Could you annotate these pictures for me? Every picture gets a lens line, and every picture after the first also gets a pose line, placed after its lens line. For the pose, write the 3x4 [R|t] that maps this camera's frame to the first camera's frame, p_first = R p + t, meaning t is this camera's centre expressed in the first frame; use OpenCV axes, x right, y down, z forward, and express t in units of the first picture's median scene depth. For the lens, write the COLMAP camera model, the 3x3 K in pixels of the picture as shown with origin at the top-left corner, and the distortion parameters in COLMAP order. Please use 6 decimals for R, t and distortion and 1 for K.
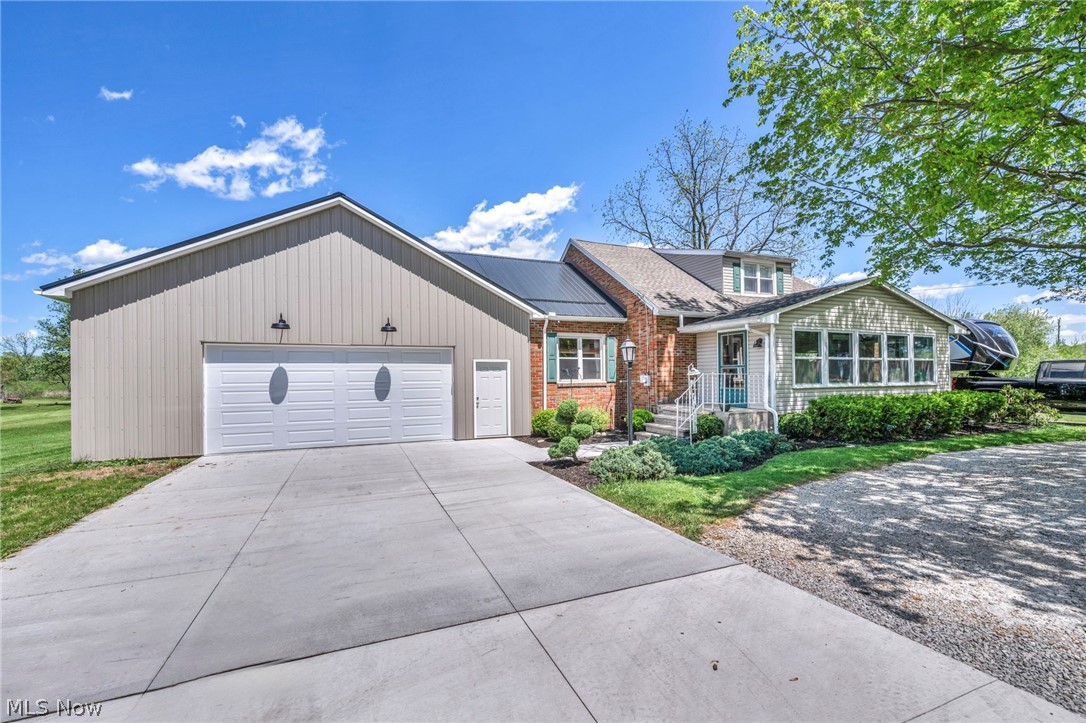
lens RADIAL K [[454.3, 0, 546.0], [0, 454.3, 374.2], [0, 0, 1]] dist [0.000054, -0.000072]
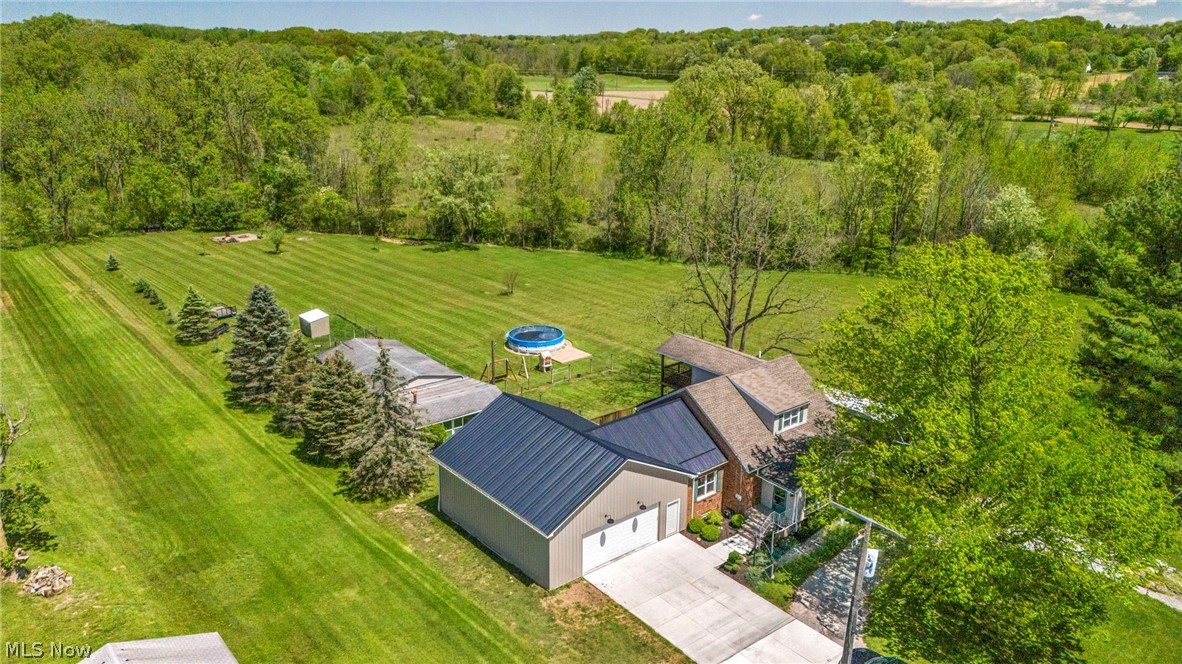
lens RADIAL K [[919.2, 0, 591.0], [0, 919.2, 332.0], [0, 0, 1]] dist [0.133368, -0.248192]
pose [[0.955891, -0.067782, 0.285794, -1.553491], [-0.029086, 0.946382, 0.321737, -2.004222], [-0.292278, -0.315858, 0.902667, -2.325238]]
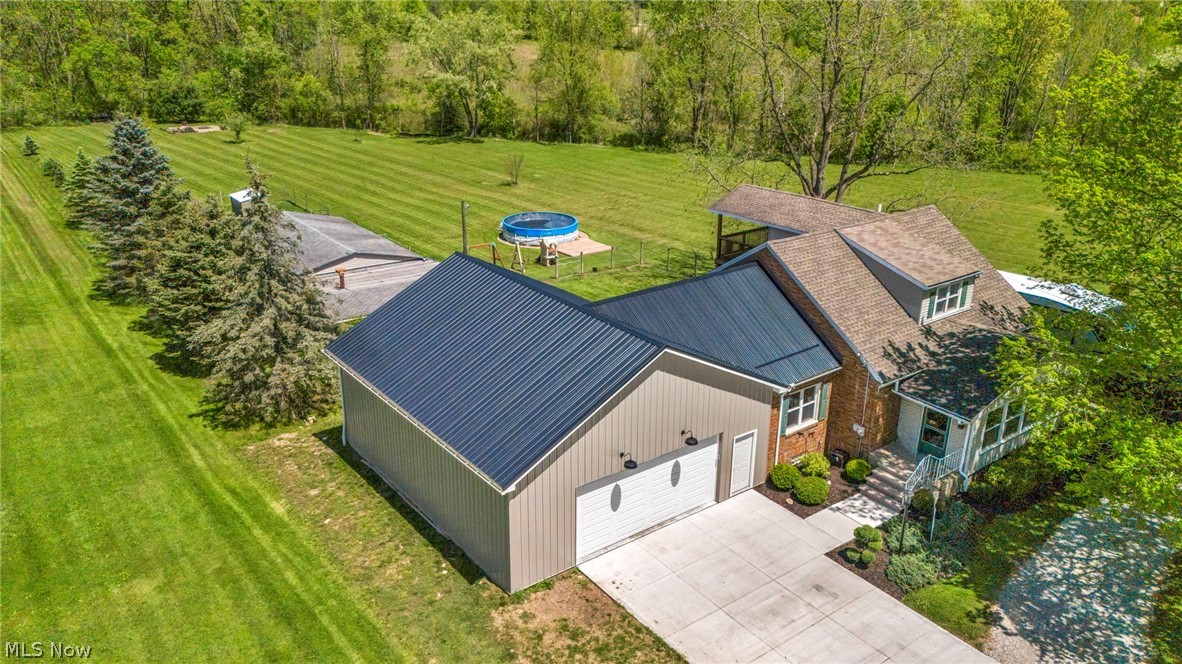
lens RADIAL K [[904.4, 0, 591.0], [0, 904.4, 332.0], [0, 0, 1]] dist [0.081544, -0.085669]
pose [[0.966560, -0.066692, 0.247616, -1.002086], [-0.029002, 0.930966, 0.363952, -1.042778], [-0.254795, -0.358963, 0.897901, -0.825554]]
